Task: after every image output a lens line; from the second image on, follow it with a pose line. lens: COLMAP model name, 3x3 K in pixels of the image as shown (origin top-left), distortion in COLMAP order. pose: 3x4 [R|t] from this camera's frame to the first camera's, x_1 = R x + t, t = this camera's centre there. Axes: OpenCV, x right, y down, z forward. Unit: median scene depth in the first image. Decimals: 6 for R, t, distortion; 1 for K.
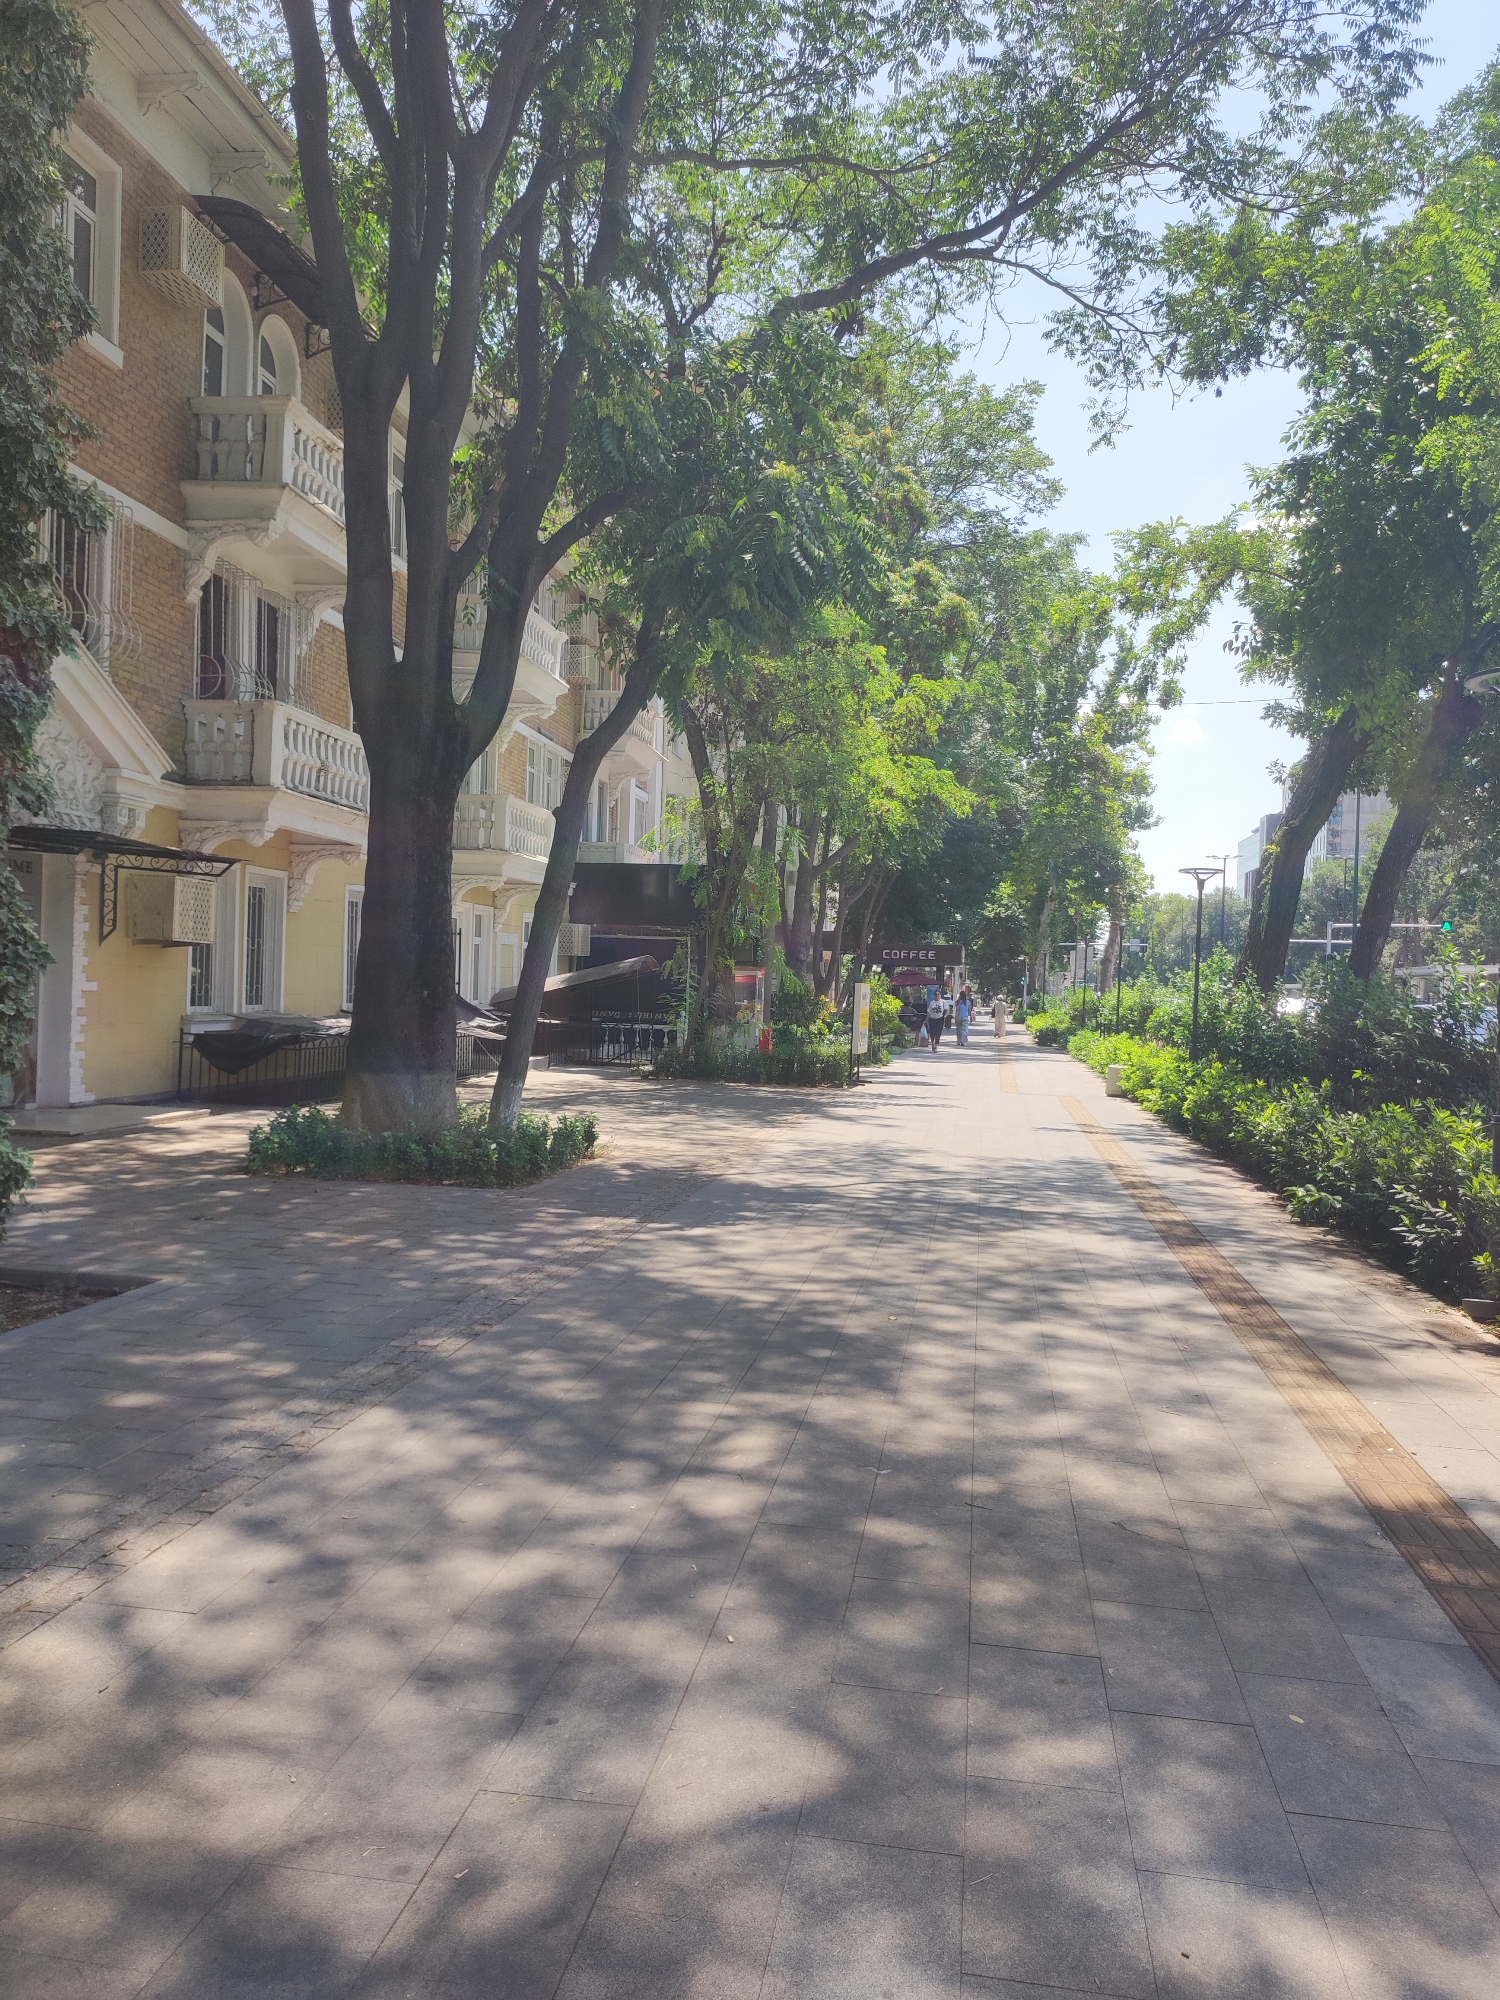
lens RADIAL K [[1466.5, 0, 750.0], [0, 1466.5, 1000.0], [0, 0, 1]] dist [0.066644, -0.063067]
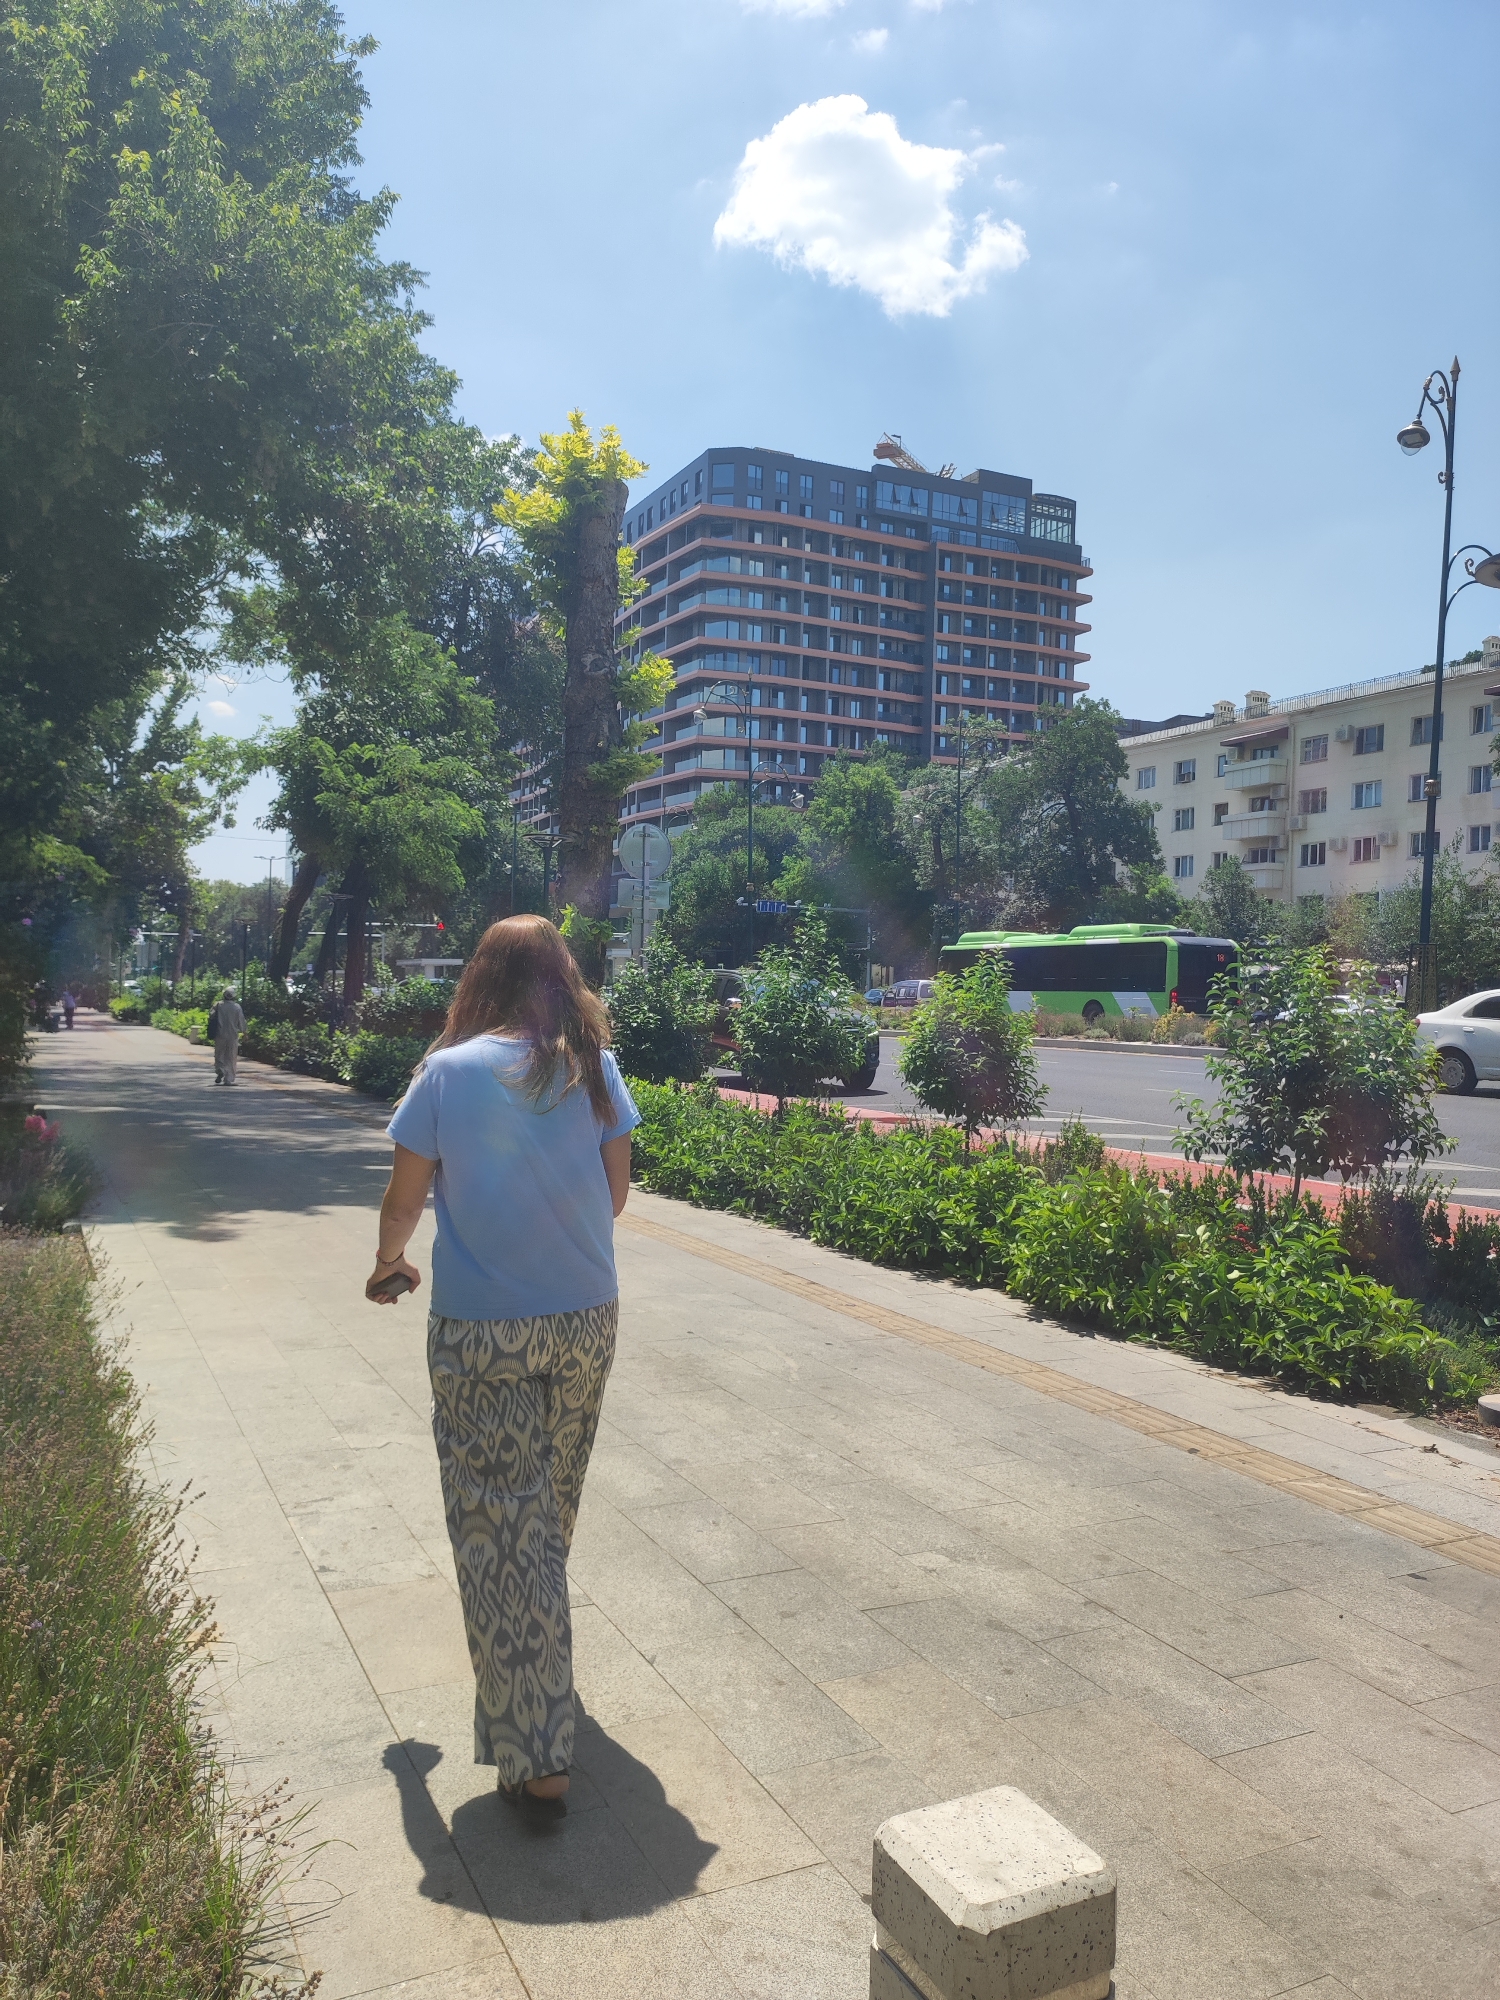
lens RADIAL K [[1466.5, 0, 750.0], [0, 1466.5, 1000.0], [0, 0, 1]] dist [0.066644, -0.063067]
pose [[0.812294, -0.005009, 0.583227, -0.120844], [-0.001188, 0.999947, 0.010242, -0.002224], [-0.583248, -0.009012, 0.812244, -0.403126]]
